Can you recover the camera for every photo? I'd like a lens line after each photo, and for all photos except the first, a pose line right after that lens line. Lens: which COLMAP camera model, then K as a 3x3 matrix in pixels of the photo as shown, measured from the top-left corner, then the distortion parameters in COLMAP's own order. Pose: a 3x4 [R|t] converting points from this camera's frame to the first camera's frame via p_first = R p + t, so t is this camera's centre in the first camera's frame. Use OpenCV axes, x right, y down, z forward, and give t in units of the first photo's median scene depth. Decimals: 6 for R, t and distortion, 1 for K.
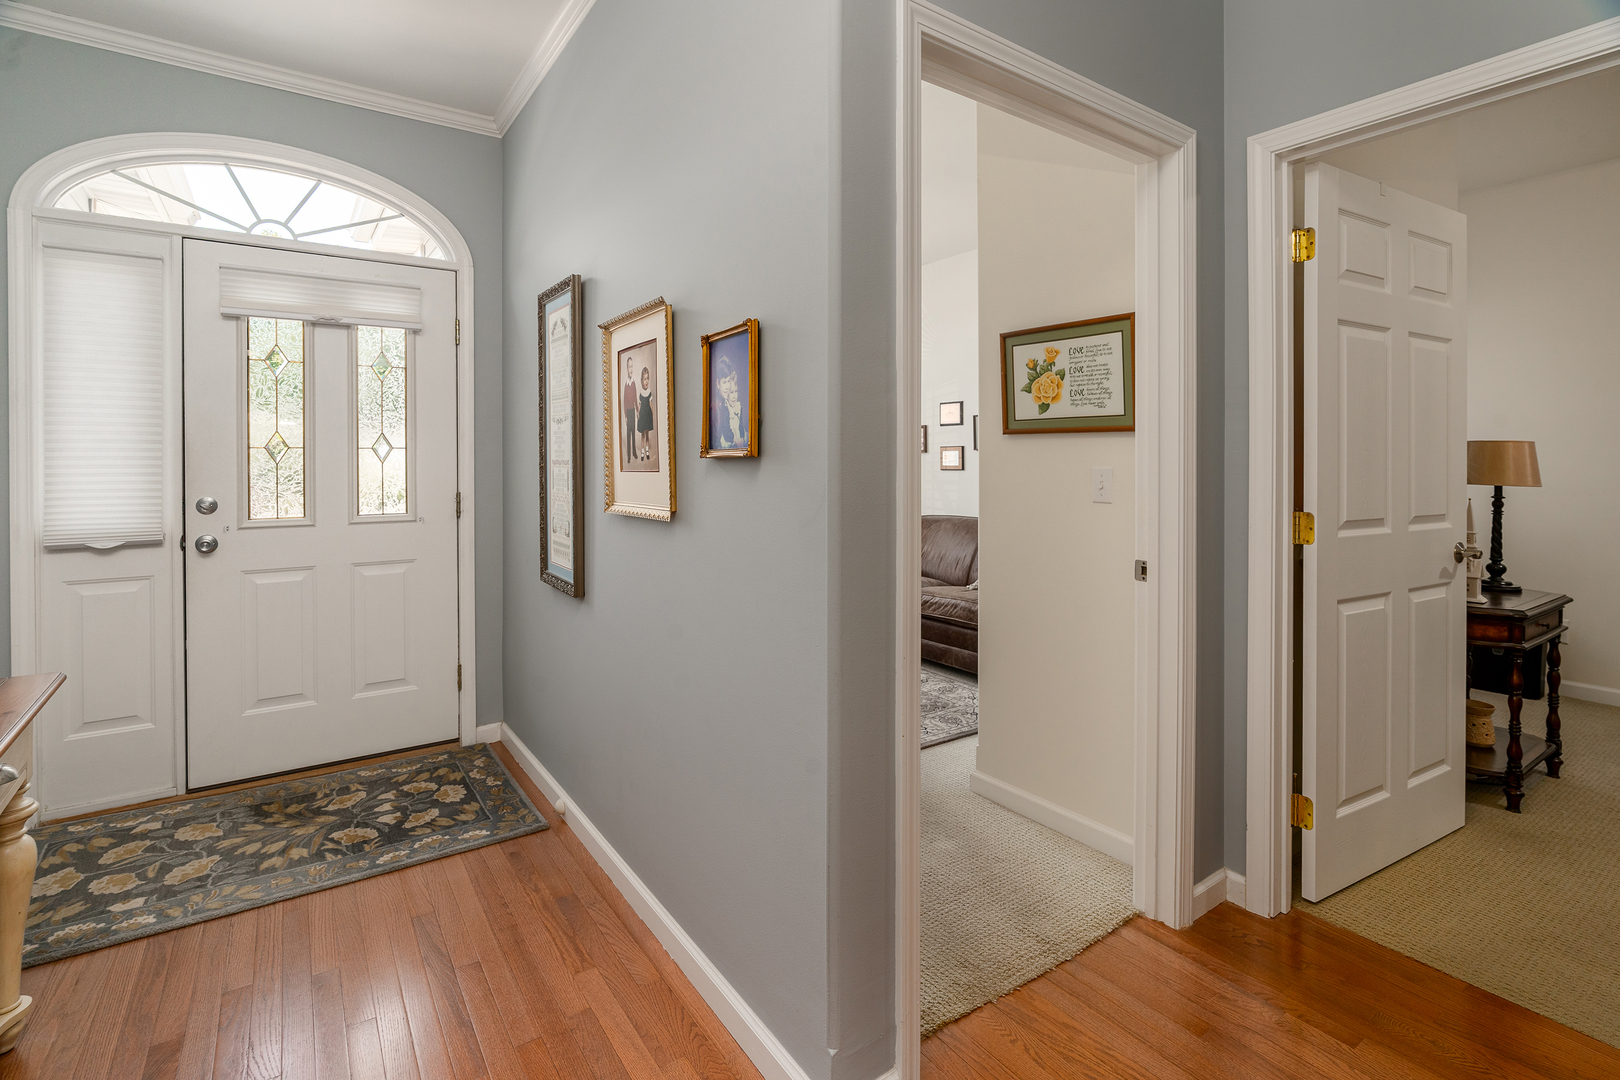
lens RADIAL K [[755.7, 0, 815.1], [0, 755.7, 466.4], [0, 0, 1]] dist [-0.001053, 0.000540]
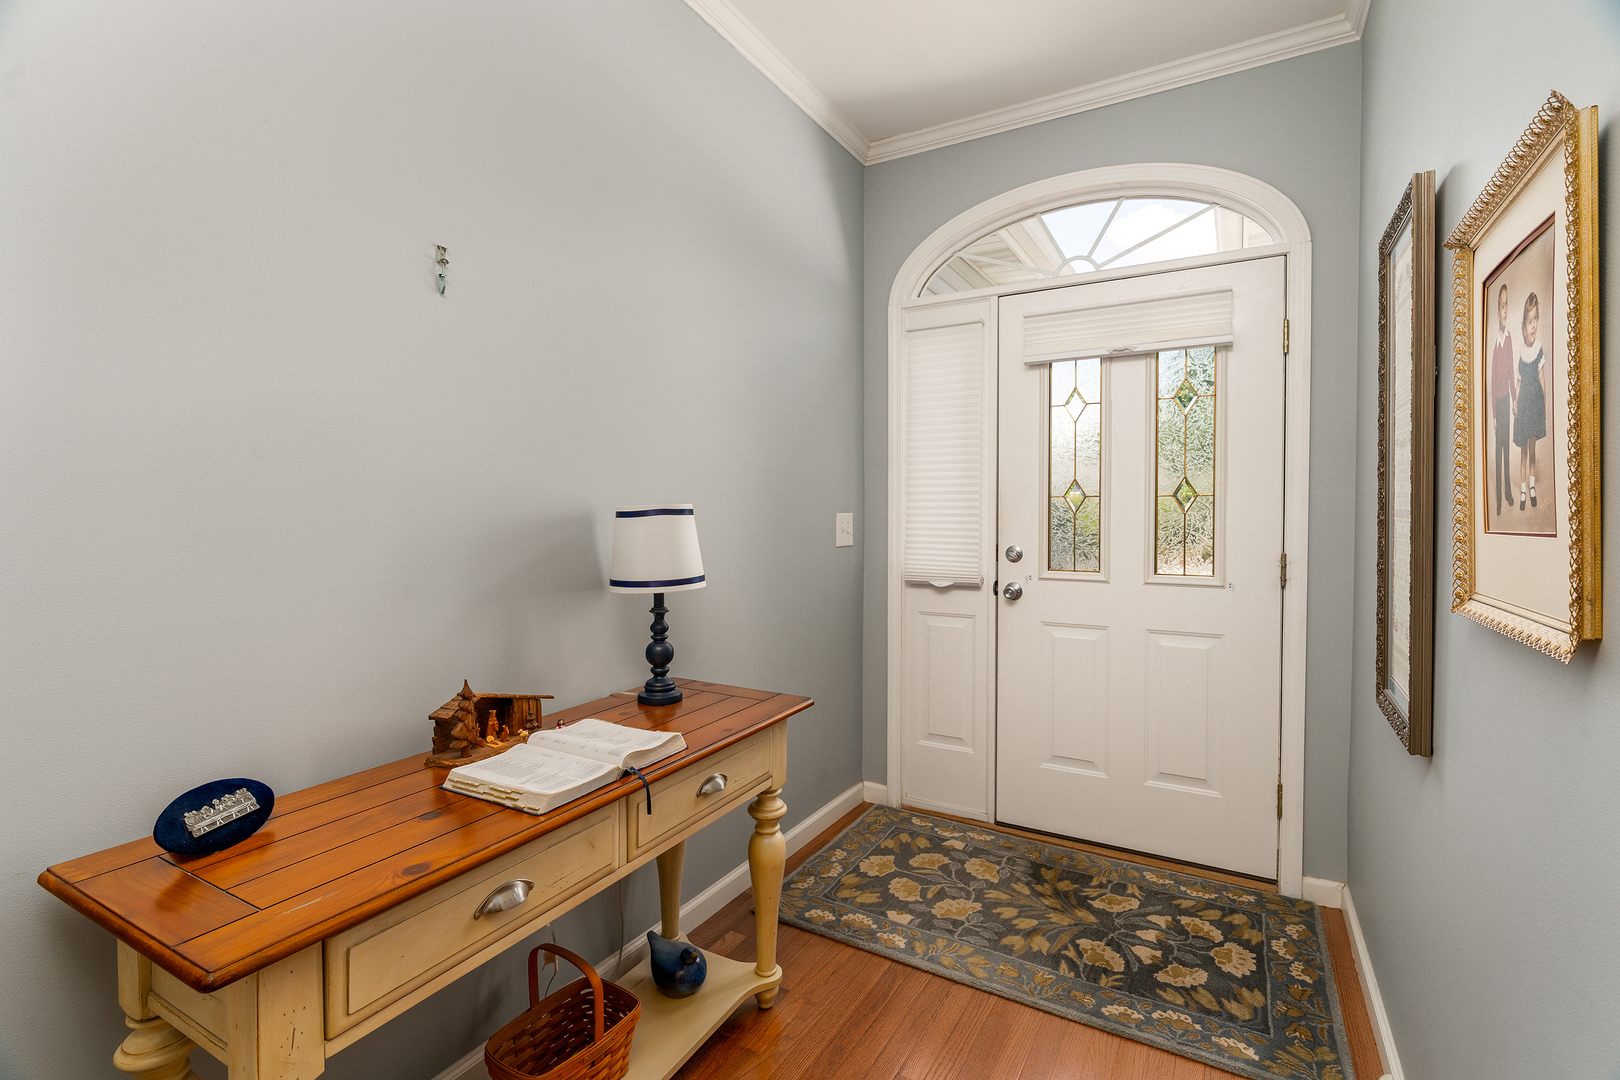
lens RADIAL K [[739.8, 0, 803.0], [0, 739.8, 529.0], [0, 0, 1]] dist [-0.004647, 0.000535]
pose [[0.410527, 0.024110, -0.911530, -0.006277], [-0.010273, 0.999709, 0.021815, -0.001169], [0.911791, 0.000409, 0.410655, 0.340713]]
